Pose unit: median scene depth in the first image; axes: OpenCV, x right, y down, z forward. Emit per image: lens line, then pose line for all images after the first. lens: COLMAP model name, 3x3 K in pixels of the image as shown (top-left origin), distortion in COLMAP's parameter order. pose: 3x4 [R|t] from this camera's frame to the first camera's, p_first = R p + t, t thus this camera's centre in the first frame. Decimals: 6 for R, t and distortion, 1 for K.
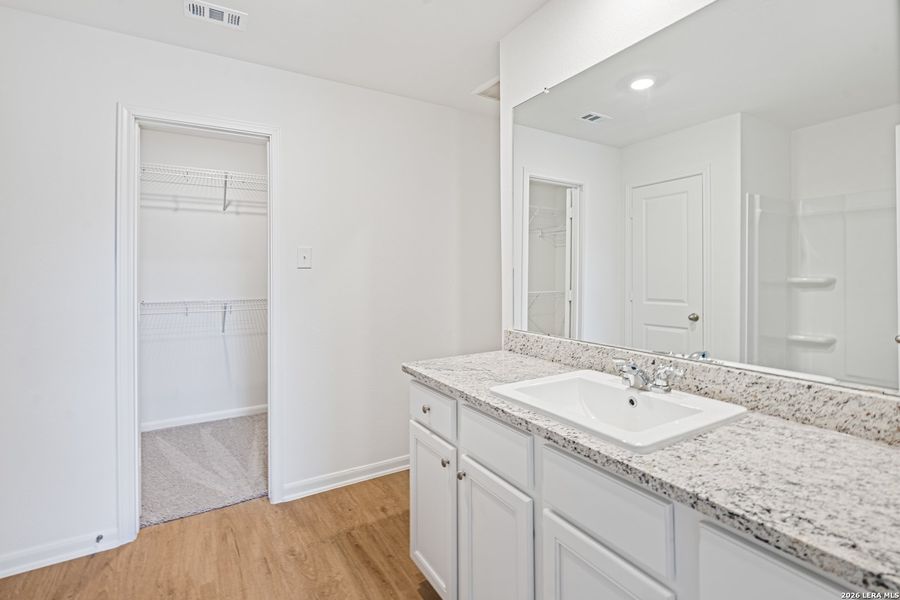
lens RADIAL K [[422.3, 0, 449.3], [0, 422.3, 277.2], [0, 0, 1]] dist [0.001497, 0.000223]
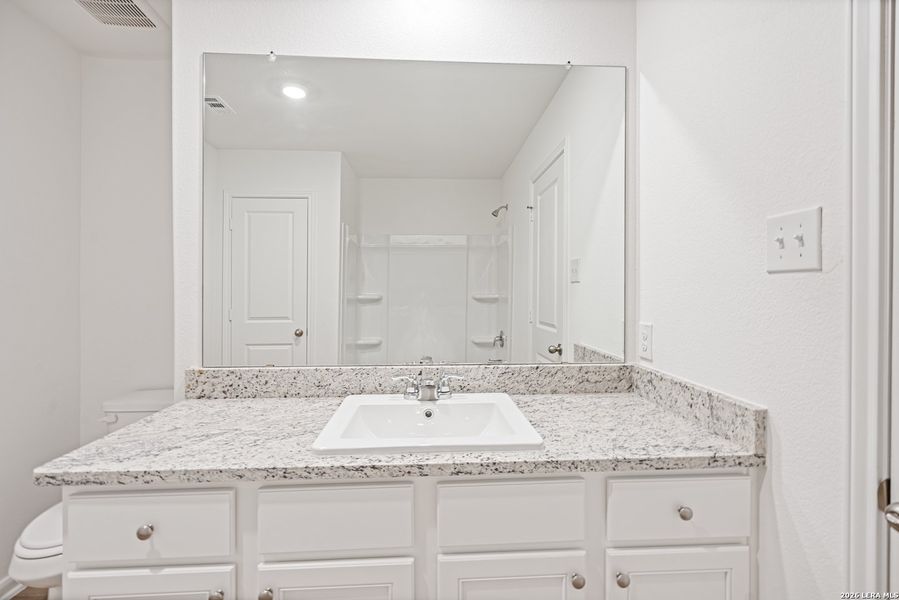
lens RADIAL K [[411.9, 0, 452.3], [0, 411.9, 301.6], [0, 0, 1]] dist [-0.001535, -0.000231]
pose [[0.453019, -0.014625, 0.891381, -0.468212], [0.003850, 0.999888, 0.014448, 0.010457], [-0.891492, -0.003113, 0.453025, 0.550508]]
